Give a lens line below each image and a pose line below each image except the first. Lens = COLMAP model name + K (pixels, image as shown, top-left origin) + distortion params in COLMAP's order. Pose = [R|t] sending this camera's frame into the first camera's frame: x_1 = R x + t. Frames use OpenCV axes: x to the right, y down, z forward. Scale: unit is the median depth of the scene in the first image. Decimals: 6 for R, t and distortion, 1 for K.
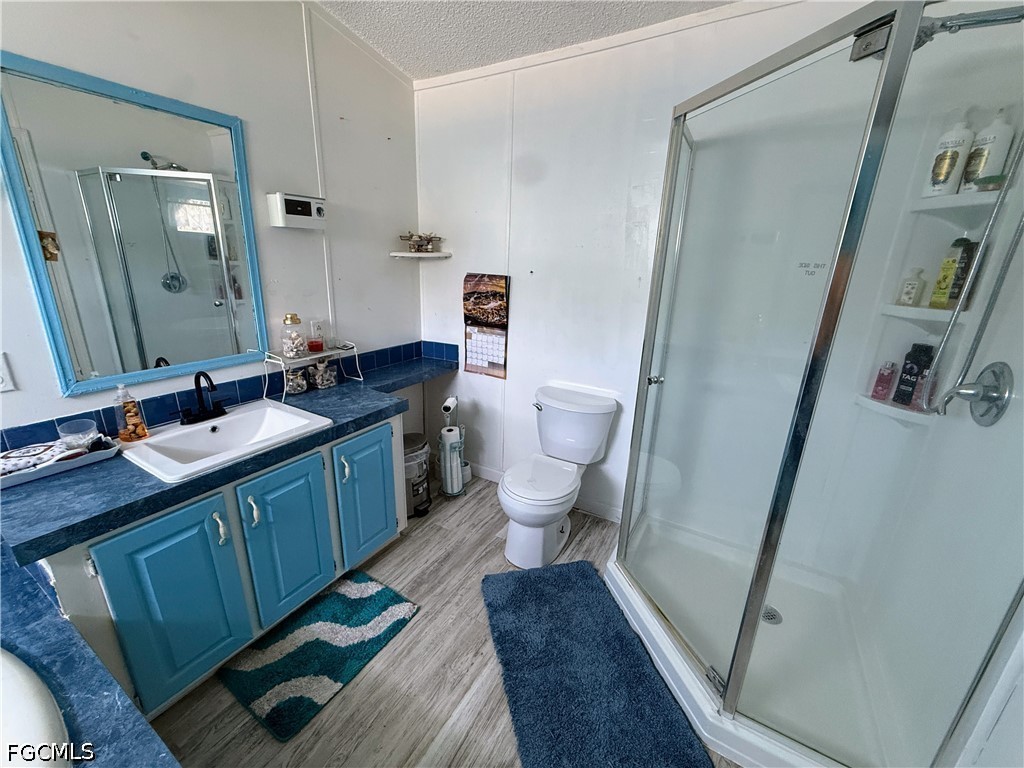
lens RADIAL K [[406.8, 0, 509.3], [0, 406.8, 383.1], [0, 0, 1]] dist [-0.001350, 0.000559]
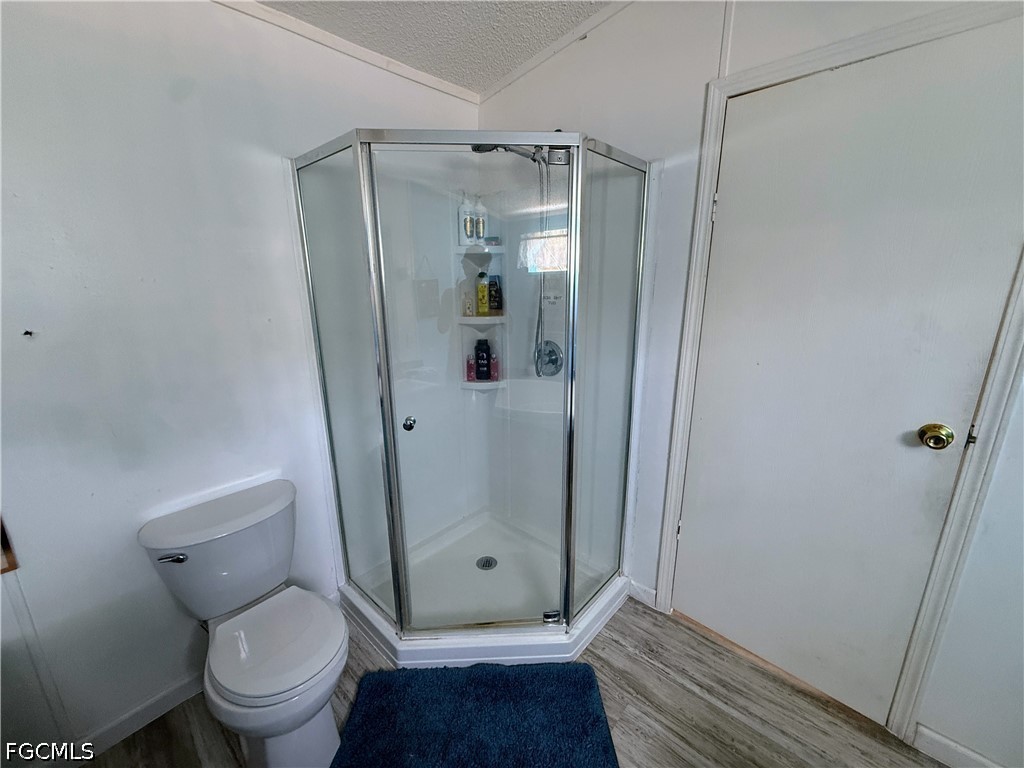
lens RADIAL K [[406.8, 0, 512.2], [0, 406.8, 384.3], [0, 0, 1]] dist [-0.001350, 0.000559]
pose [[0.197378, -0.268241, 0.942915, -0.438098], [0.297810, 0.932787, 0.203020, -0.206092], [-0.933997, 0.240738, 0.263997, 0.503608]]
